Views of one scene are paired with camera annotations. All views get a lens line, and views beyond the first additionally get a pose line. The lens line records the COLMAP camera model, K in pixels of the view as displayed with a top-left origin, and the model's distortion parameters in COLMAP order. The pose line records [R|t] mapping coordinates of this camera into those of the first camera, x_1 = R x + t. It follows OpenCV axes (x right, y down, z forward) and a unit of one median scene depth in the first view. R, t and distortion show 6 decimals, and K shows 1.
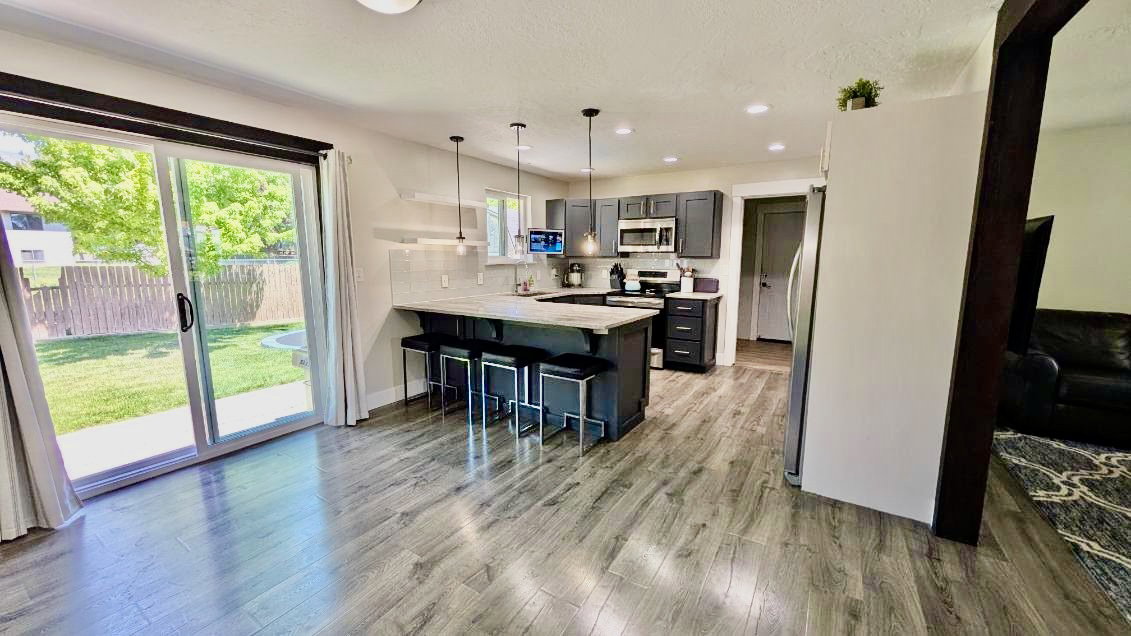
lens RADIAL K [[429.1, 0, 566.8], [0, 429.1, 319.8], [0, 0, 1]] dist [0.001737, 0.000141]
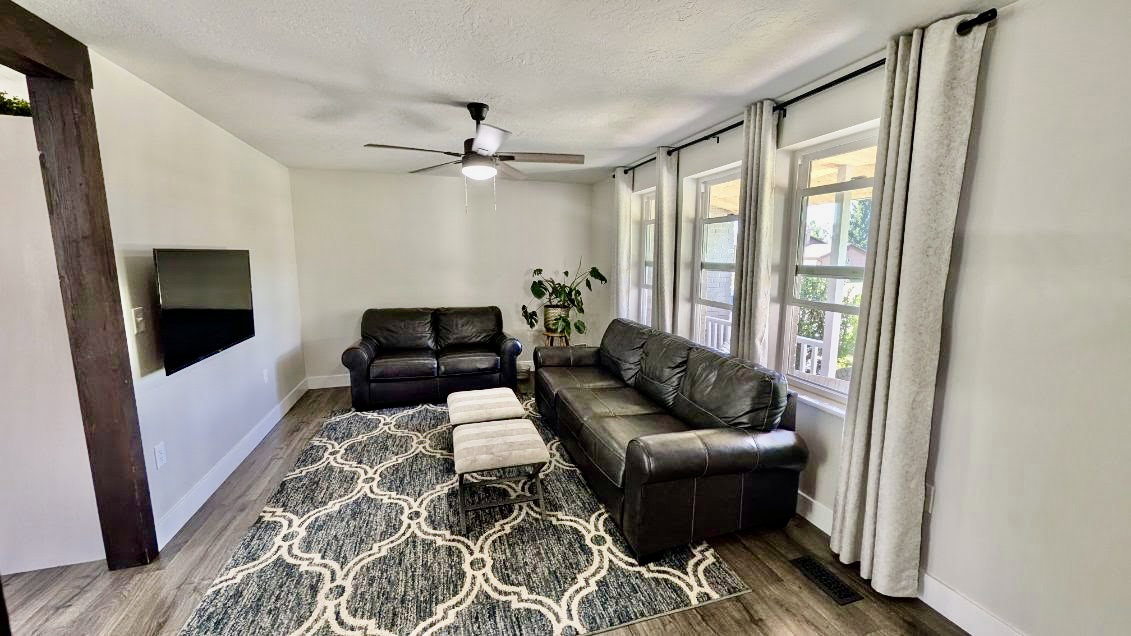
lens RADIAL K [[429.1, 0, 566.3], [0, 429.1, 316.4], [0, 0, 1]] dist [0.001737, 0.000141]
pose [[0.655784, -0.112419, 0.746532, 0.399756], [0.113235, 0.992311, 0.049960, -0.002923], [-0.746408, 0.051770, 0.663472, -0.212994]]
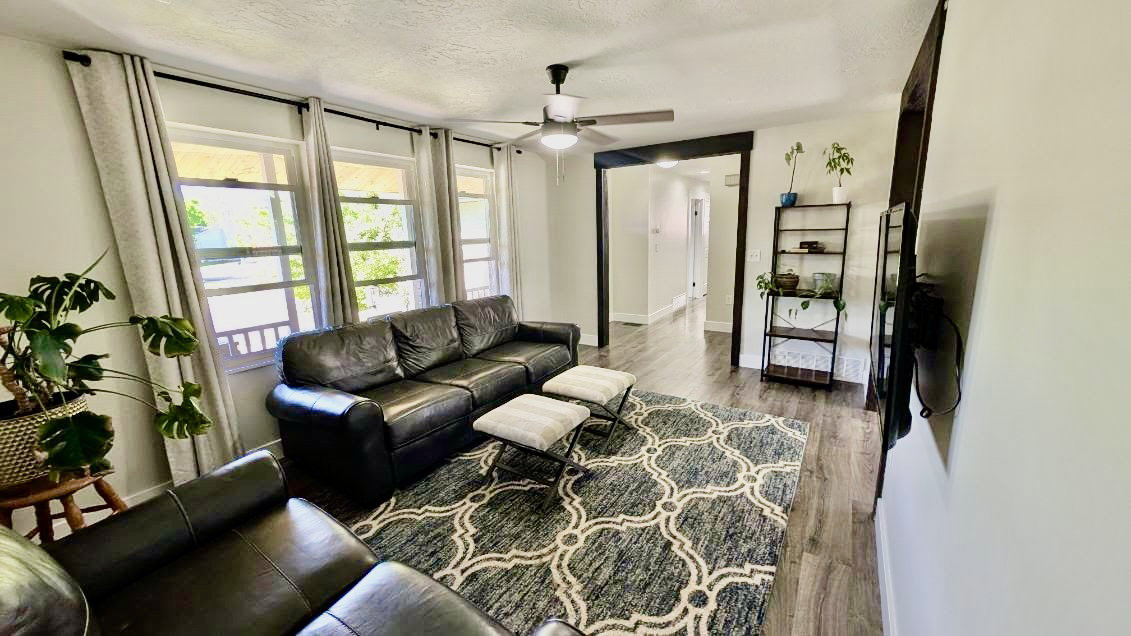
lens RADIAL K [[429.1, 0, 566.6], [0, 429.1, 314.6], [0, 0, 1]] dist [0.001737, 0.000141]
pose [[-0.999546, 0.019901, 0.022606, 0.757230], [0.026338, 0.941627, 0.335627, -0.154588], [-0.014607, 0.336070, -0.941724, 0.835293]]
